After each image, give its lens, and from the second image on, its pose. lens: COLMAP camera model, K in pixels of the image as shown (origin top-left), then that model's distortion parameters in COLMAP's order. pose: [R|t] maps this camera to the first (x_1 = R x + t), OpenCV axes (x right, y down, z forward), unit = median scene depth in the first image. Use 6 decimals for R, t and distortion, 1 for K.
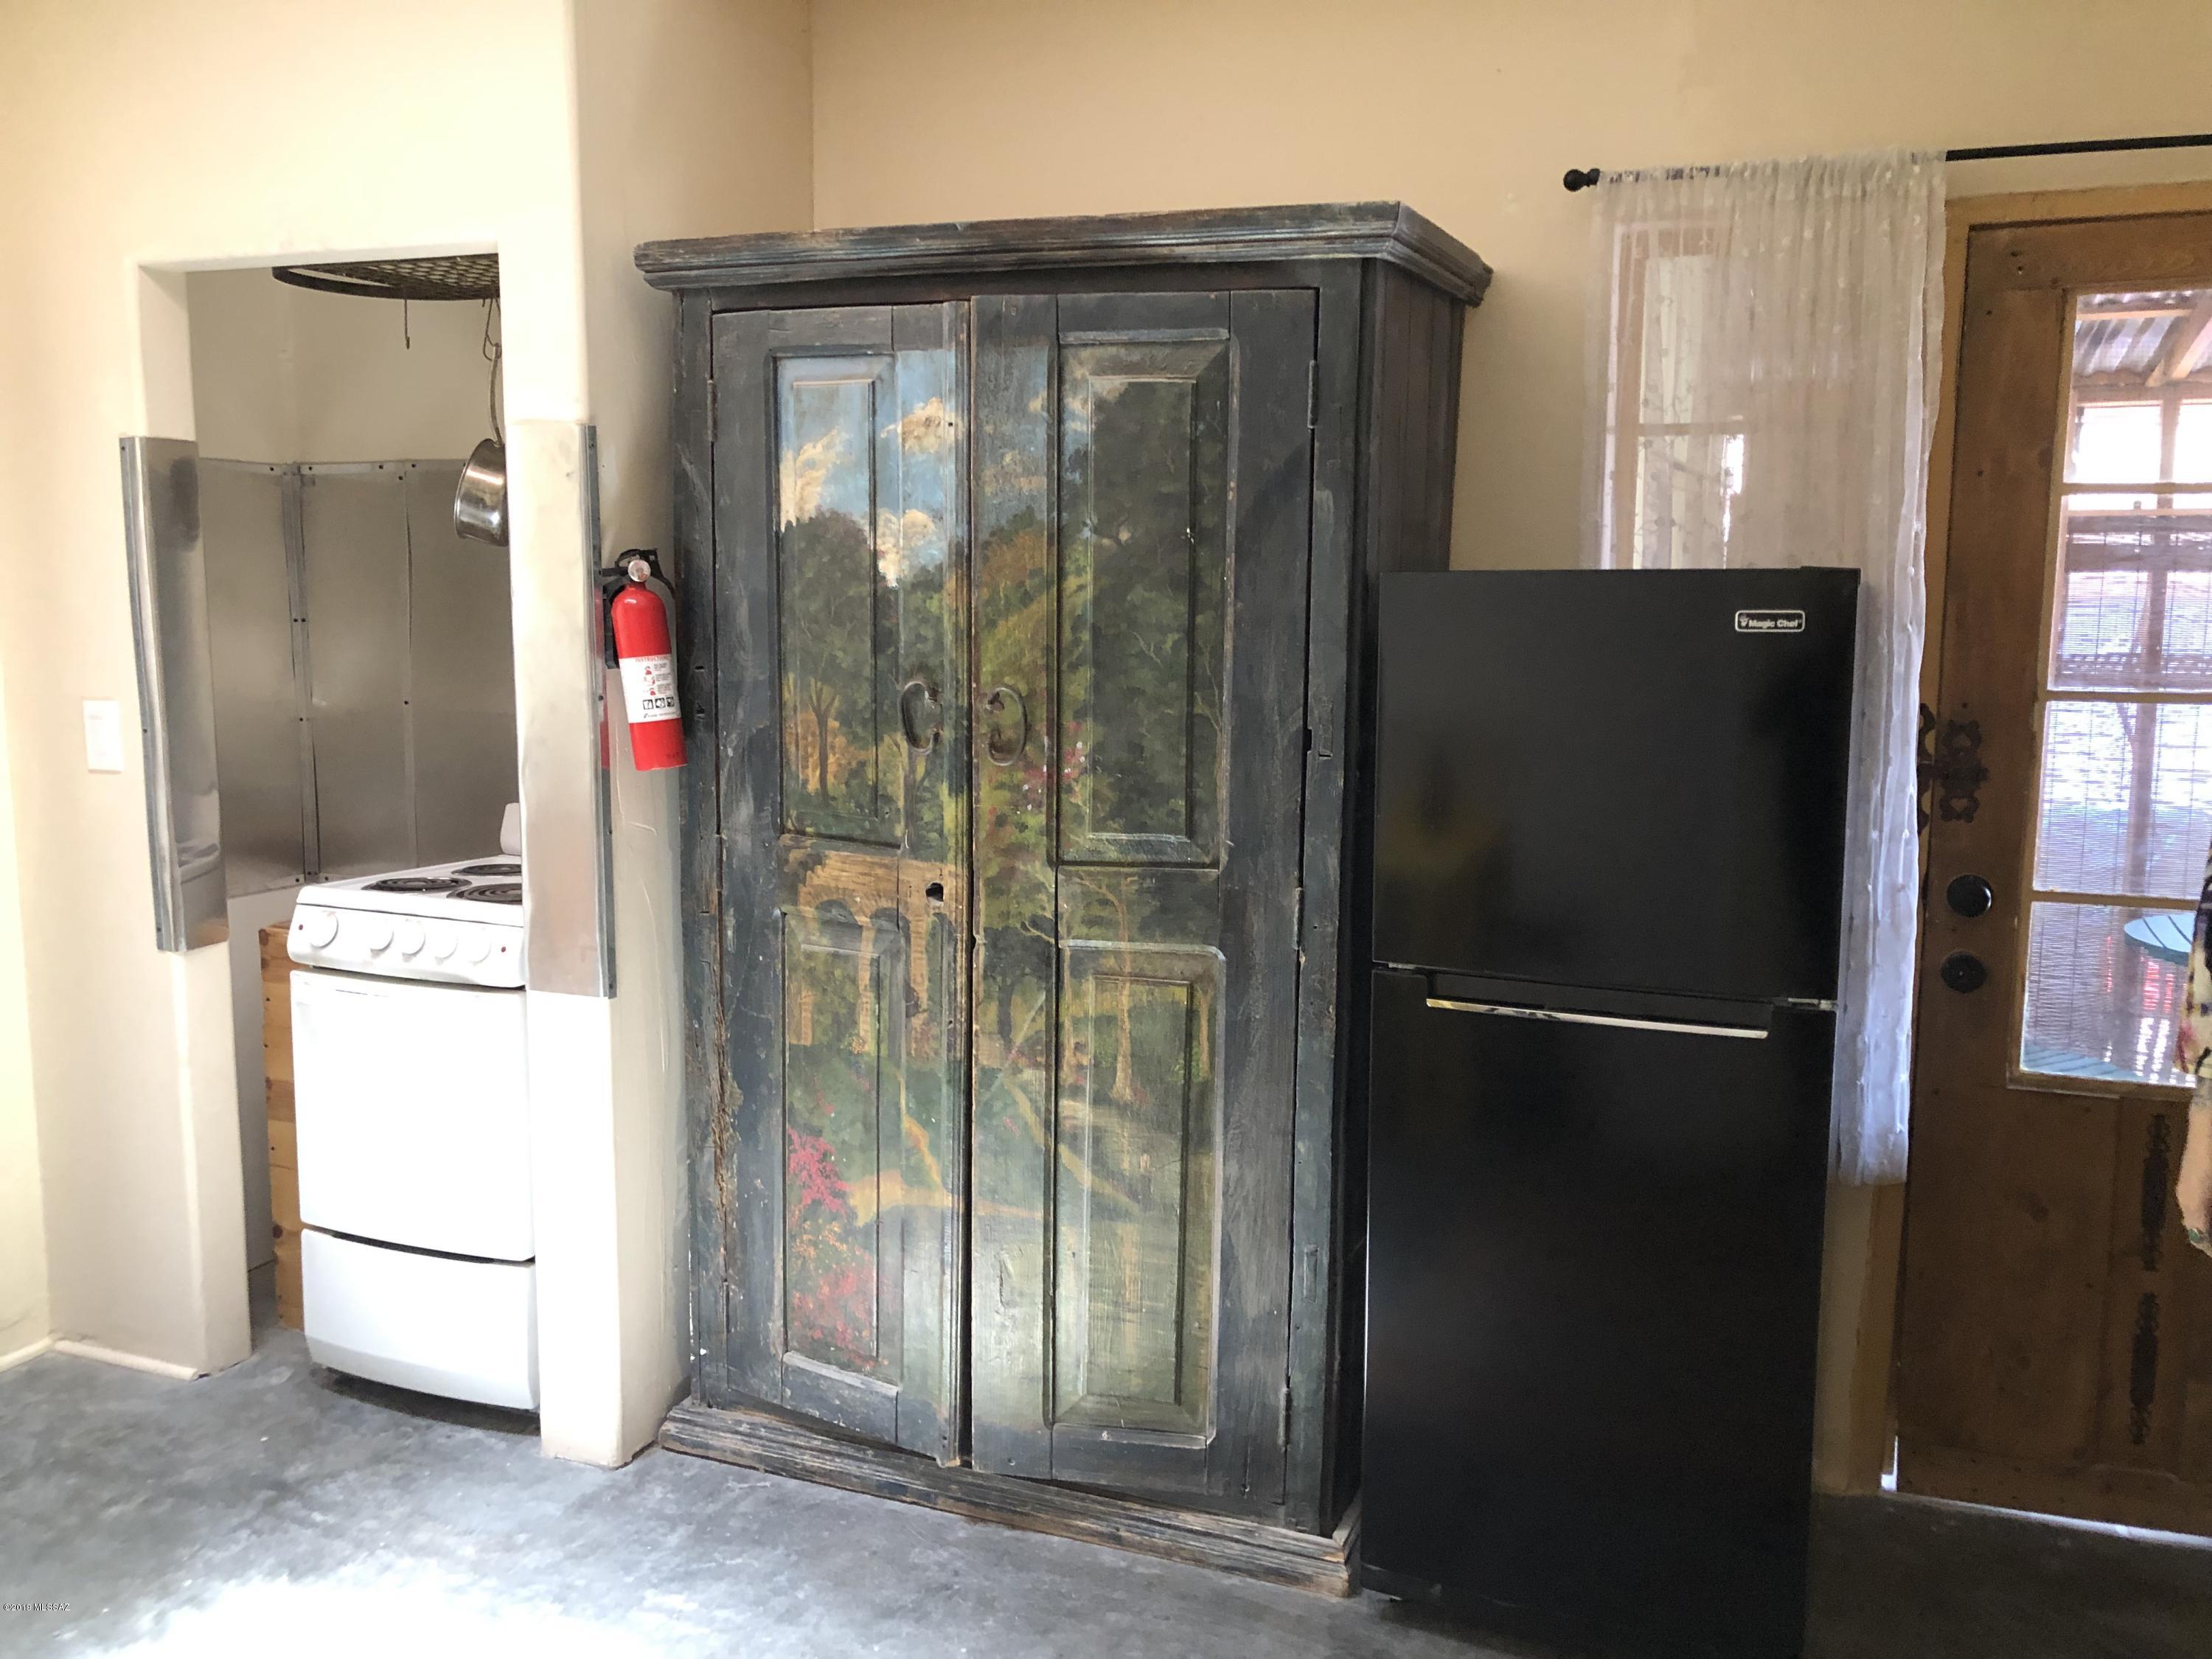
lens RADIAL K [[1776.4, 0, 1110.3], [0, 1776.4, 818.0], [0, 0, 1]] dist [0.003693, -0.022889]
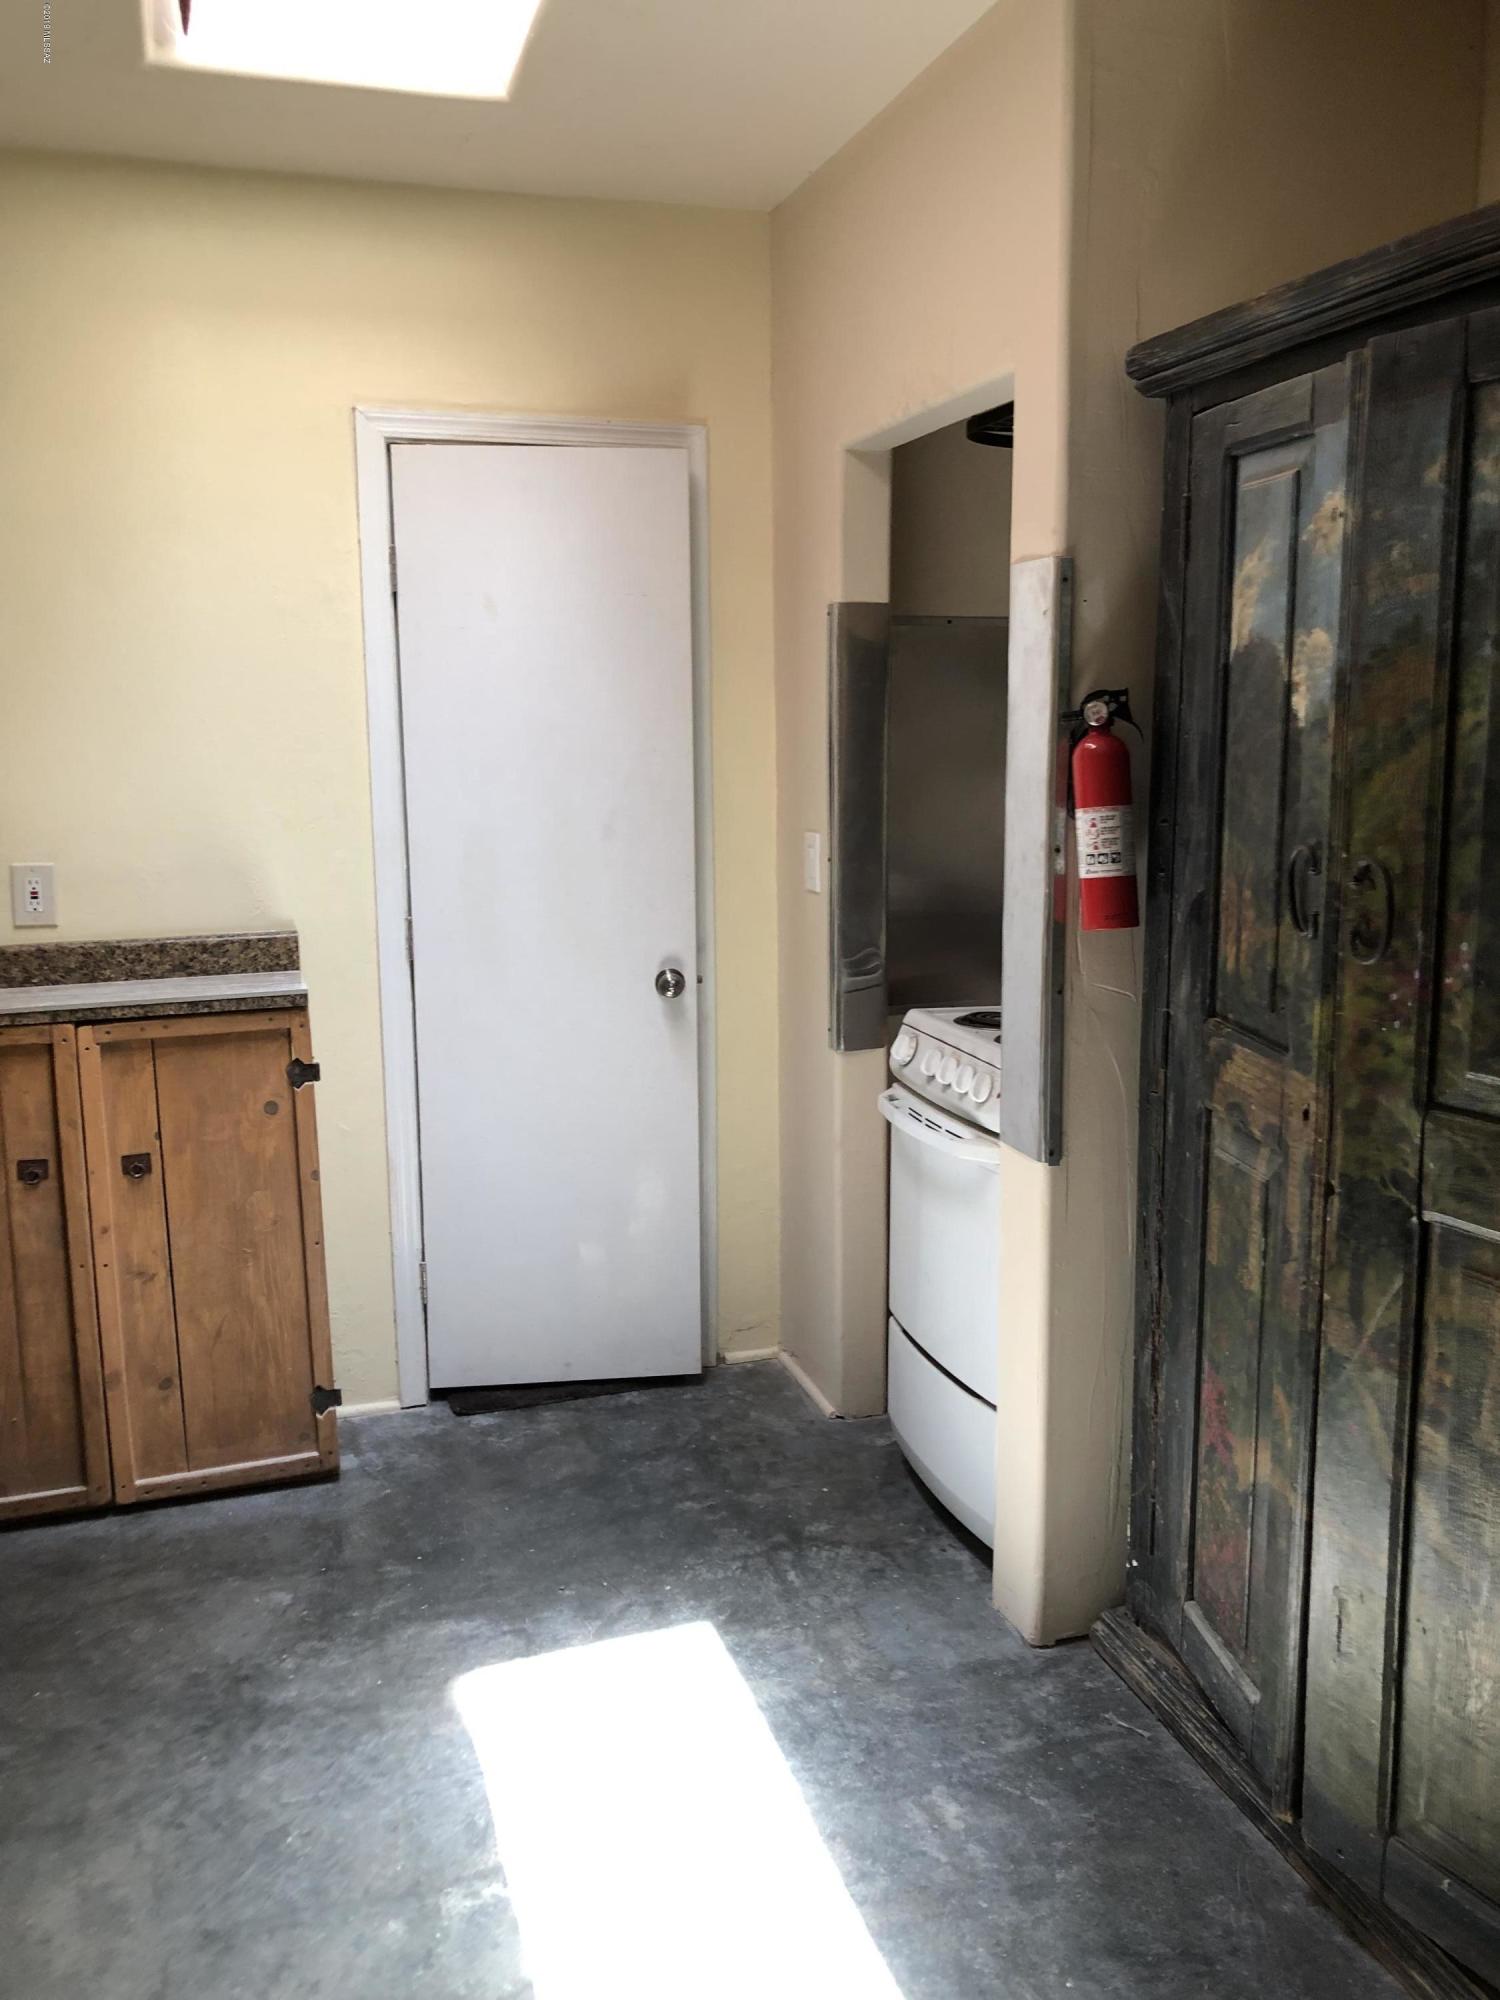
lens RADIAL K [[1606.1, 0, 751.0], [0, 1606.1, 971.8], [0, 0, 1]] dist [0.003693, -0.022889]
pose [[0.626417, 0.100965, -0.772922, 0.281584], [-0.078450, 0.994707, 0.066356, -0.047946], [0.775531, 0.019069, 0.631022, 0.343563]]
